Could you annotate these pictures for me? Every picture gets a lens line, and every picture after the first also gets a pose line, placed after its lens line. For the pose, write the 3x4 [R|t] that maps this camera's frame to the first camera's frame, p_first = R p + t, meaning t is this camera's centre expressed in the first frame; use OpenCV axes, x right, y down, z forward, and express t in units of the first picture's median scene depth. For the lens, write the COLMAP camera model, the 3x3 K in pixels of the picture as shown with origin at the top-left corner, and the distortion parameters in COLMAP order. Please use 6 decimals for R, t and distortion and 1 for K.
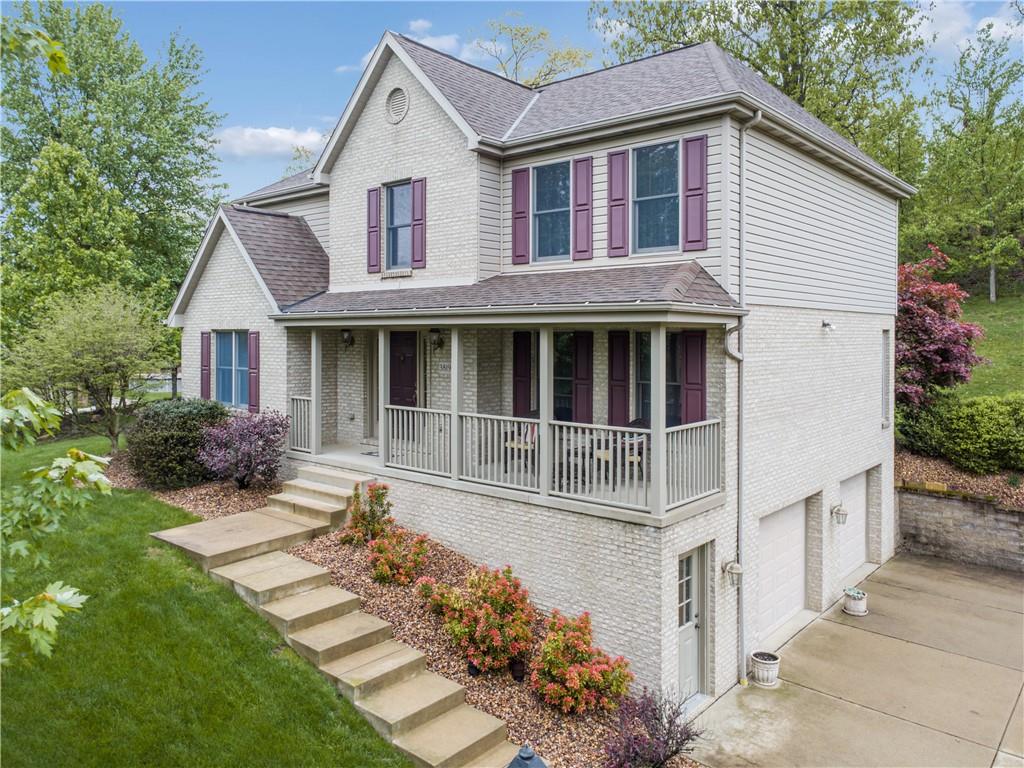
lens RADIAL K [[740.2, 0, 515.8], [0, 740.2, 376.5], [0, 0, 1]] dist [0.014538, 0.004346]
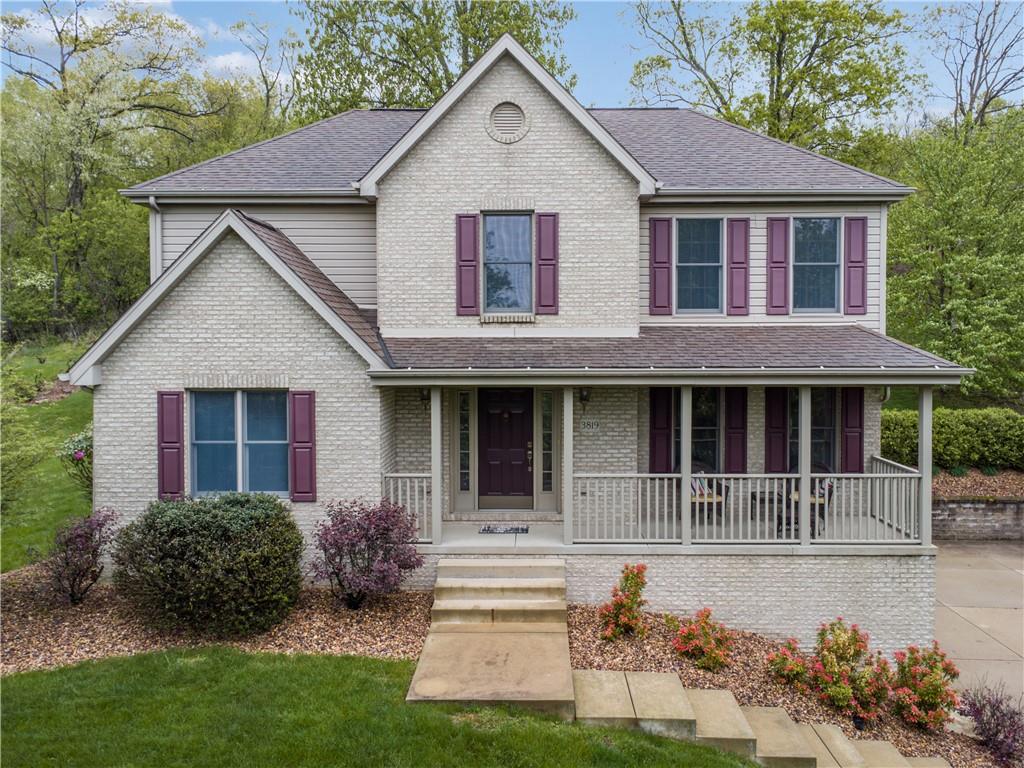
lens RADIAL K [[740.2, 0, 512.0], [0, 740.2, 392.5], [0, 0, 1]] dist [0.014538, 0.004346]
pose [[0.773658, -0.048183, 0.631769, -0.831710], [0.039931, 0.998830, 0.027278, -0.089921], [-0.632344, 0.004123, 0.774677, 0.391140]]
